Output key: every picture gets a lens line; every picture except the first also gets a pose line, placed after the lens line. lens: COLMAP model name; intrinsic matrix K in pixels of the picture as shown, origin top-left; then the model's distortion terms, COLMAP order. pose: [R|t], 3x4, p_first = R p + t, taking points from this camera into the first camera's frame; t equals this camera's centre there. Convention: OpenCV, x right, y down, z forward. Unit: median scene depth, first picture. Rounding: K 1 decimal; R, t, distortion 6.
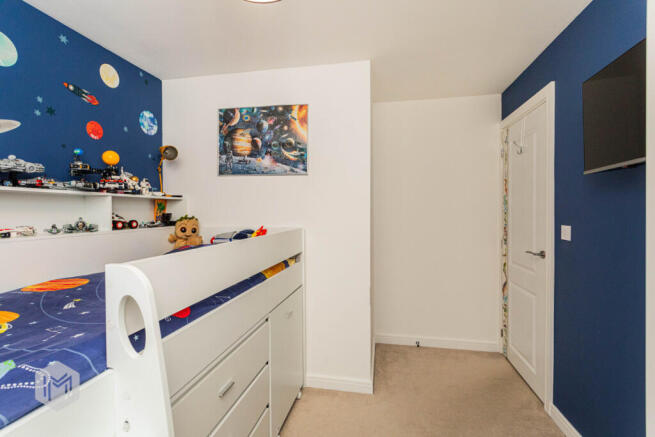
lens RADIAL K [[312.2, 0, 327.4], [0, 312.2, 216.1], [0, 0, 1]] dist [0.001925, 0.001129]
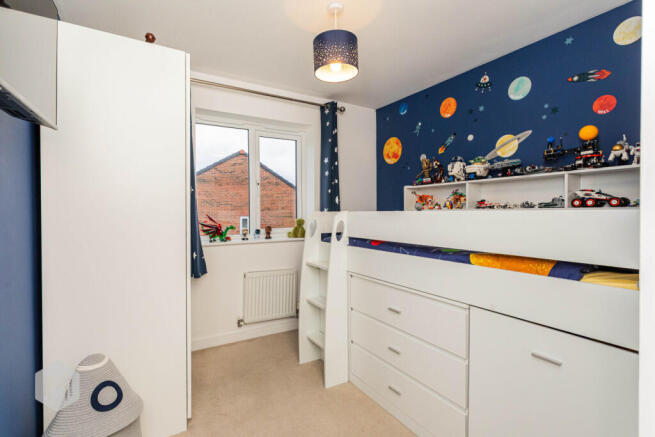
lens RADIAL K [[312.2, 0, 327.6], [0, 312.2, 216.5], [0, 0, 1]] dist [0.001925, 0.001129]
pose [[-0.720203, 0.003873, -0.693753, 0.589711], [-0.015800, 0.999634, 0.021982, 0.066095], [0.693584, 0.026793, -0.719878, 1.229208]]
